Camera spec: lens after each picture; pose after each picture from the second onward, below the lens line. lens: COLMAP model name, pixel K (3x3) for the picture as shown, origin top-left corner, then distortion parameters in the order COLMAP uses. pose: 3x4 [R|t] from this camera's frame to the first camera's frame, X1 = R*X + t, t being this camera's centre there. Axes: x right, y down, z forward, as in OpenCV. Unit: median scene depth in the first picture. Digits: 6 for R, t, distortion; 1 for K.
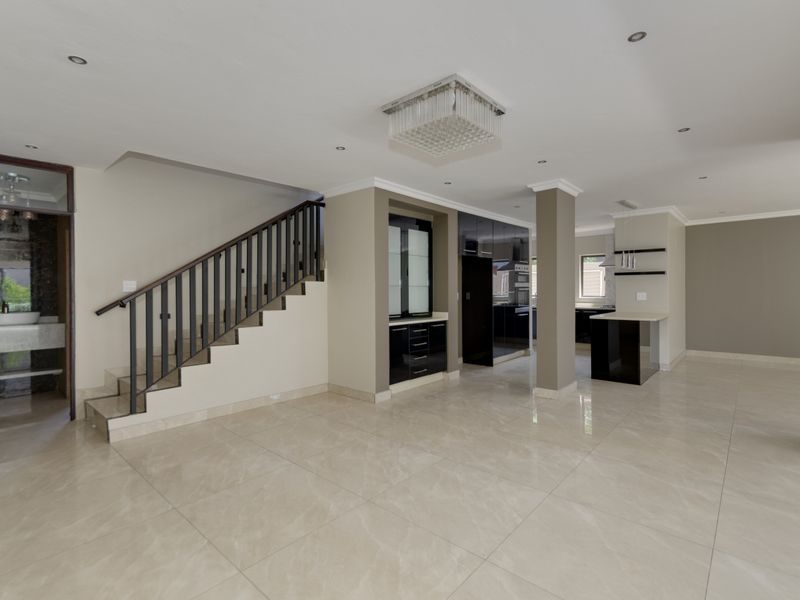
lens RADIAL K [[397.5, 0, 398.5], [0, 397.5, 293.4], [0, 0, 1]] dist [-0.001365, 0.003451]
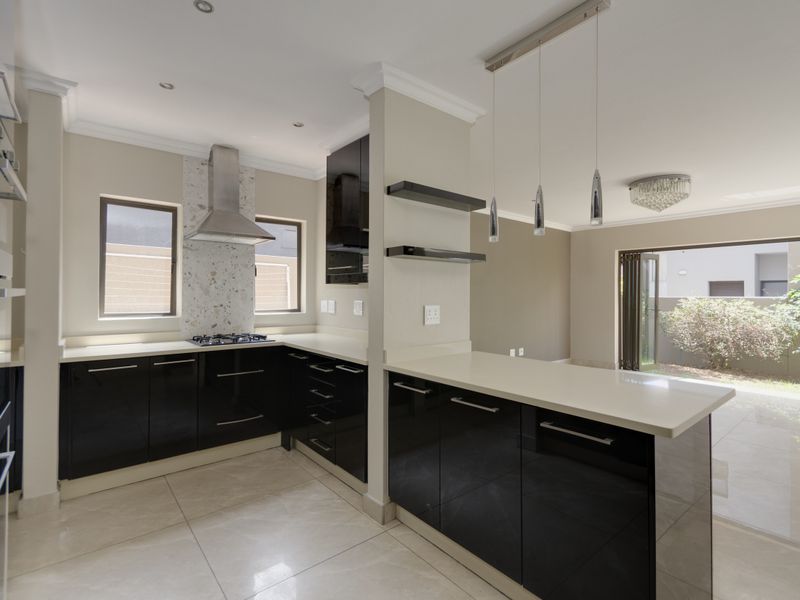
lens RADIAL K [[397.5, 0, 402.4], [0, 397.5, 294.4], [0, 0, 1]] dist [-0.001365, 0.003451]
pose [[0.153790, 0.019056, 0.987920, 0.182494], [0.001200, 0.999810, -0.019472, -0.004234], [-0.988103, 0.004180, 0.153738, 0.778348]]
